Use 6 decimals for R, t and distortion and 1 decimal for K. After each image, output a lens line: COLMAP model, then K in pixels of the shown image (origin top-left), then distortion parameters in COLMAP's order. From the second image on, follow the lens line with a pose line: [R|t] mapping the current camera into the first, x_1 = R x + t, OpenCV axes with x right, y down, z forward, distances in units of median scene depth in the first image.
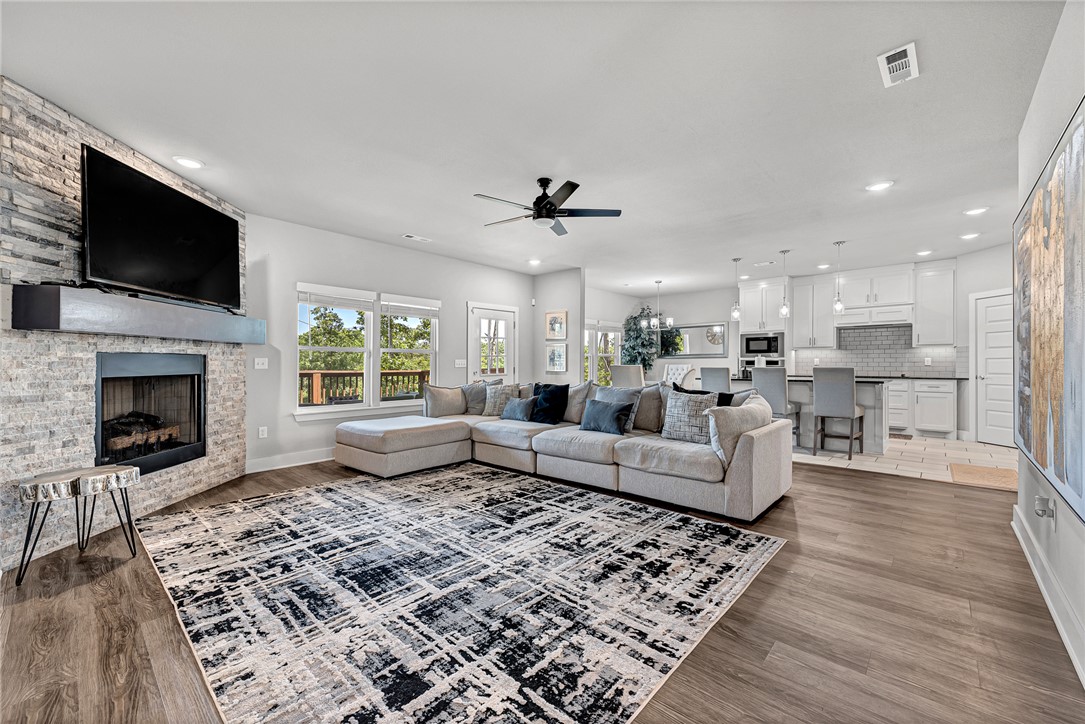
lens RADIAL K [[433.3, 0, 535.4], [0, 433.3, 367.1], [0, 0, 1]] dist [0.013834, -0.004196]
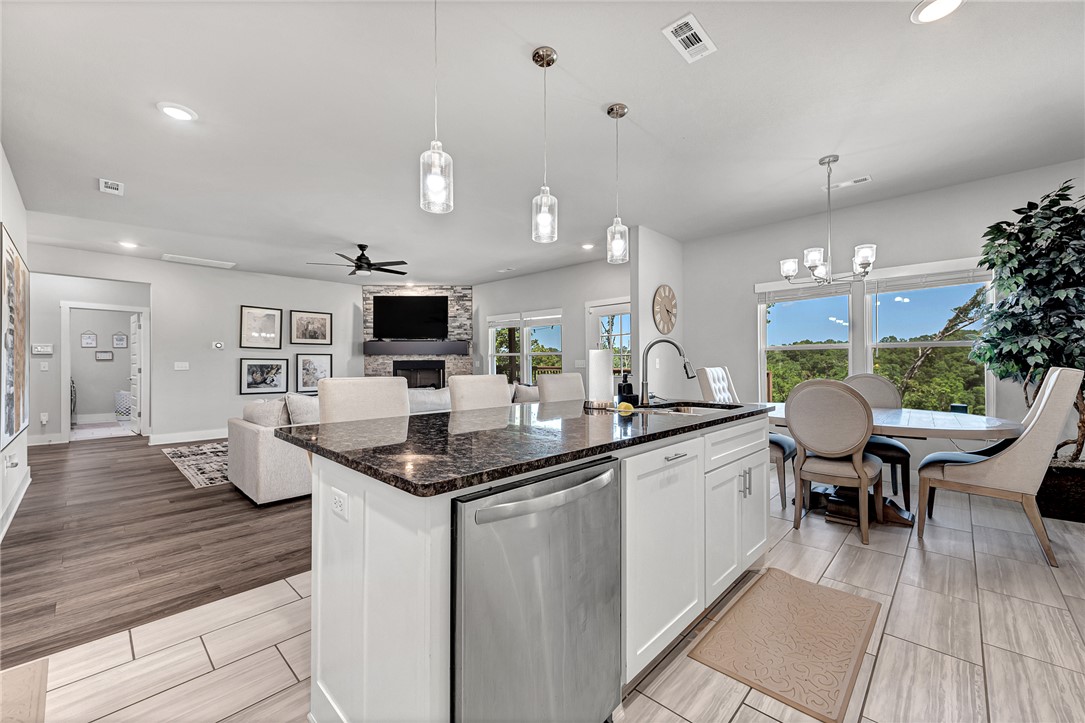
lens RADIAL K [[433.3, 0, 549.0], [0, 433.3, 363.6], [0, 0, 1]] dist [0.013834, -0.004196]
pose [[-0.011760, 0.004970, -0.999918, 1.841484], [-0.004485, 0.999977, 0.005023, -0.030659], [0.999921, 0.004543, -0.011738, 2.001669]]
